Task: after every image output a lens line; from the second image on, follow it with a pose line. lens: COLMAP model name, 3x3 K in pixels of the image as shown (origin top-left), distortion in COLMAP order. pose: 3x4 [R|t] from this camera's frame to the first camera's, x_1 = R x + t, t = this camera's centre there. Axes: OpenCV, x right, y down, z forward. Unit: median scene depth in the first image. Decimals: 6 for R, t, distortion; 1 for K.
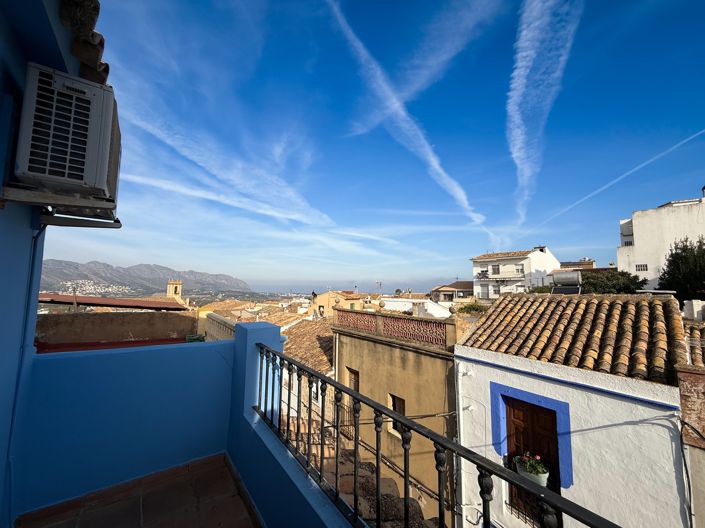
lens RADIAL K [[280.2, 0, 350.7], [0, 280.2, 264.2], [0, 0, 1]] dist [0.000297, -0.000019]
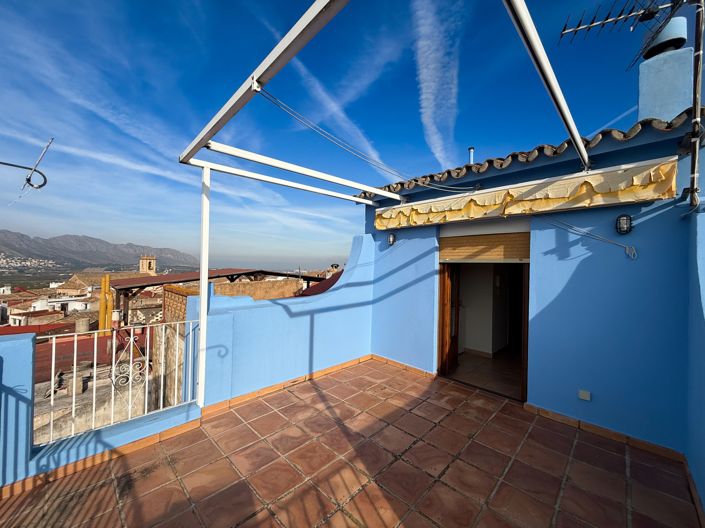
lens RADIAL K [[282.4, 0, 352.5], [0, 282.4, 264.0], [0, 0, 1]] dist [0.003336, -0.000006]
pose [[0.988396, 0.008896, 0.151641, 0.053467], [-0.021525, 0.996413, 0.081846, -0.018945], [-0.150369, -0.084160, 0.985041, -0.172307]]
